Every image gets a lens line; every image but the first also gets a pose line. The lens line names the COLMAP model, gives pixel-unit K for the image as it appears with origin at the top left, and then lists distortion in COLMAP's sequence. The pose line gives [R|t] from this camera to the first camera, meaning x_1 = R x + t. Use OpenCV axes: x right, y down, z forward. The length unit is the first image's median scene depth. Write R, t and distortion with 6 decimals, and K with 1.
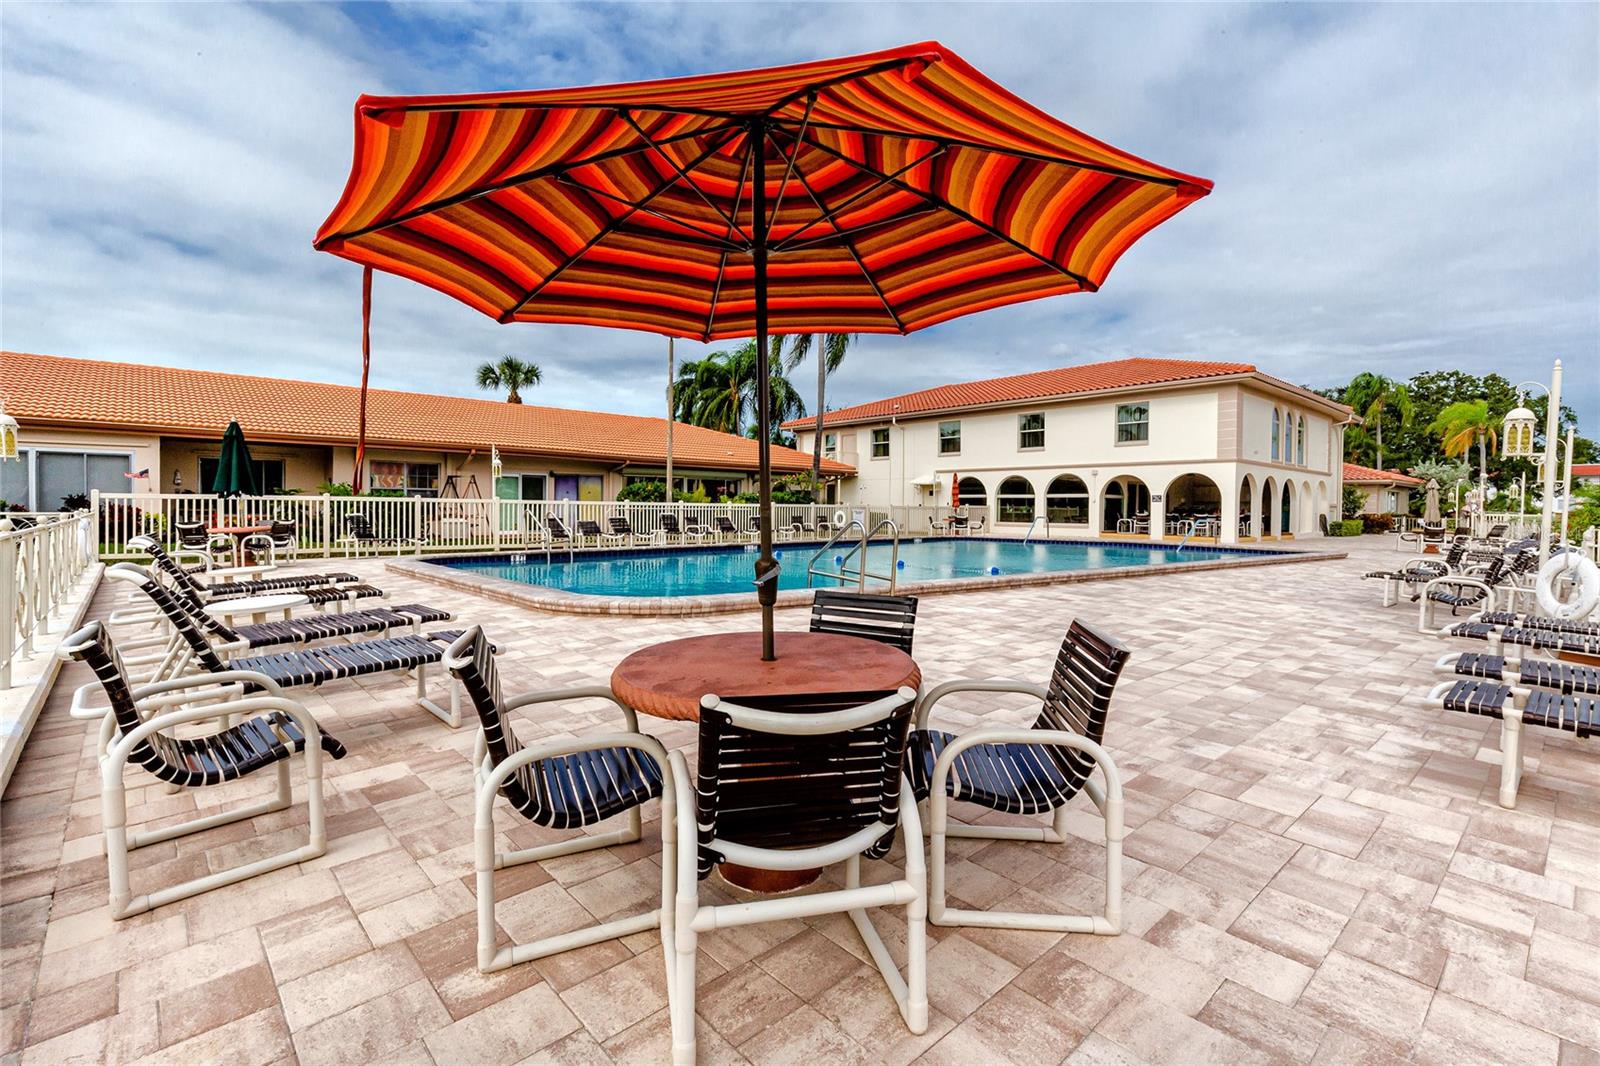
lens RADIAL K [[742.5, 0, 795.6], [0, 742.5, 508.1], [0, 0, 1]] dist [0.000194, 0.000178]
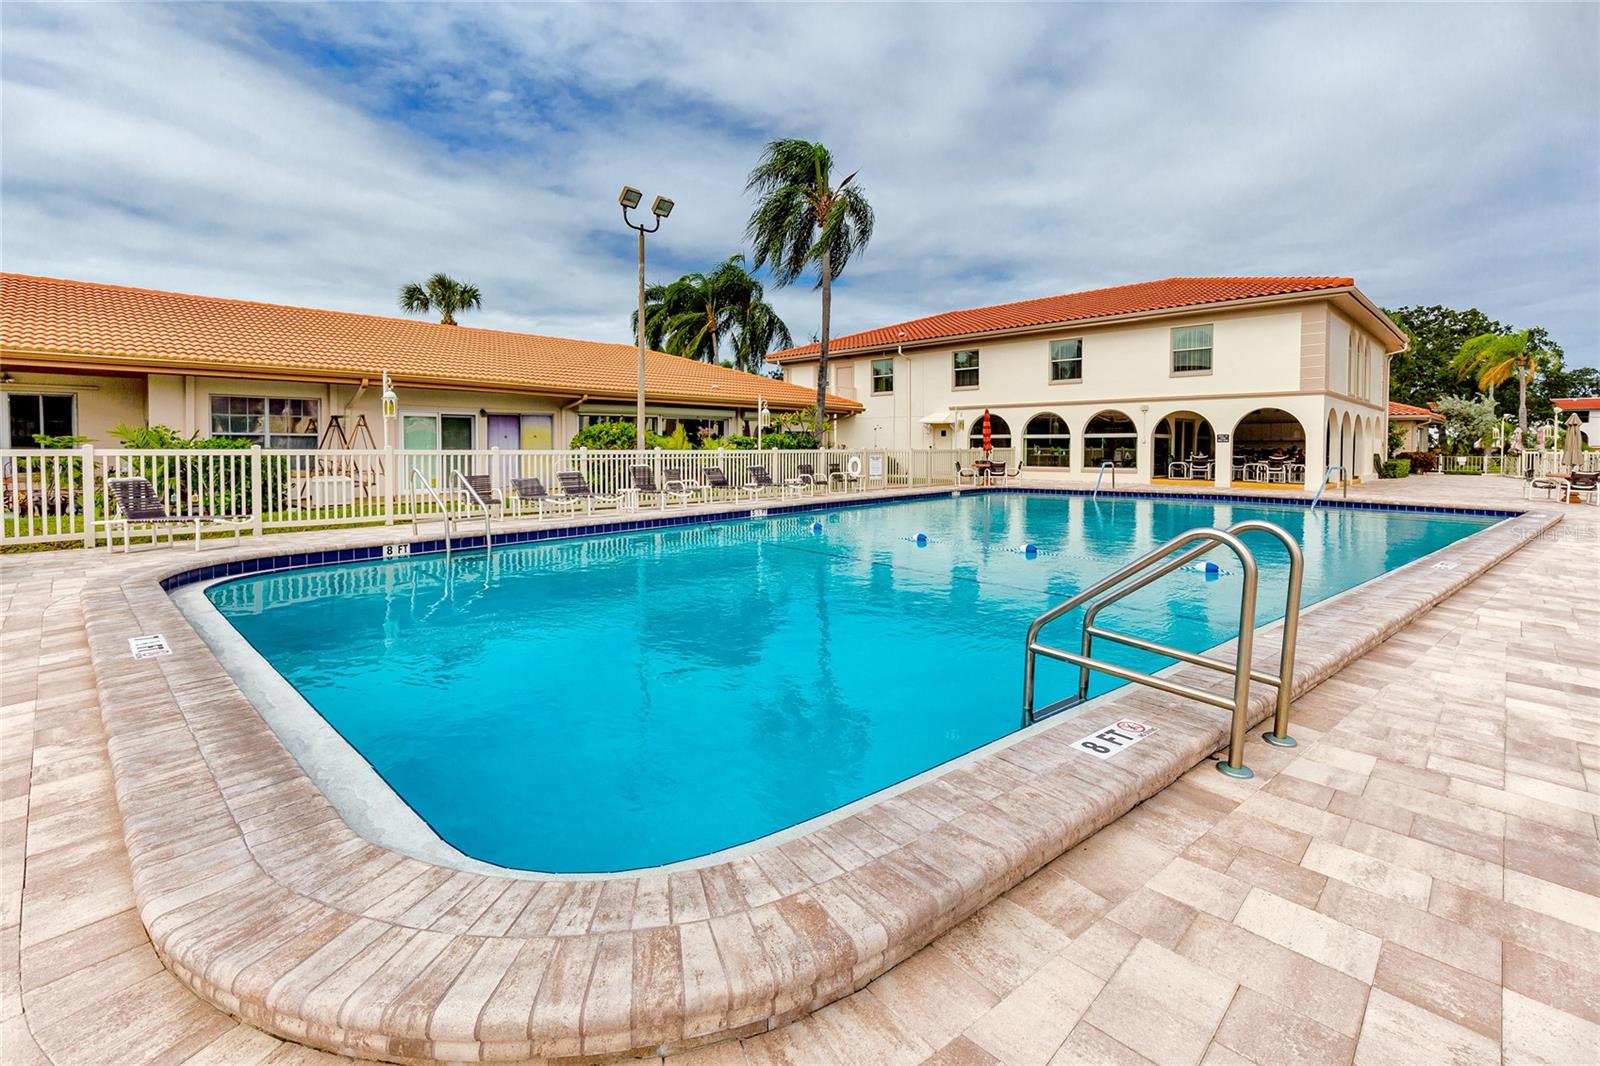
lens RADIAL K [[696.7, 0, 806.9], [0, 696.7, 449.7], [0, 0, 1]] dist [0.001407, 0.000171]
pose [[0.996833, -0.009346, 0.078975, -0.049064], [0.008883, 0.999941, 0.006209, -0.008803], [-0.079029, -0.005488, 0.996857, 0.236251]]
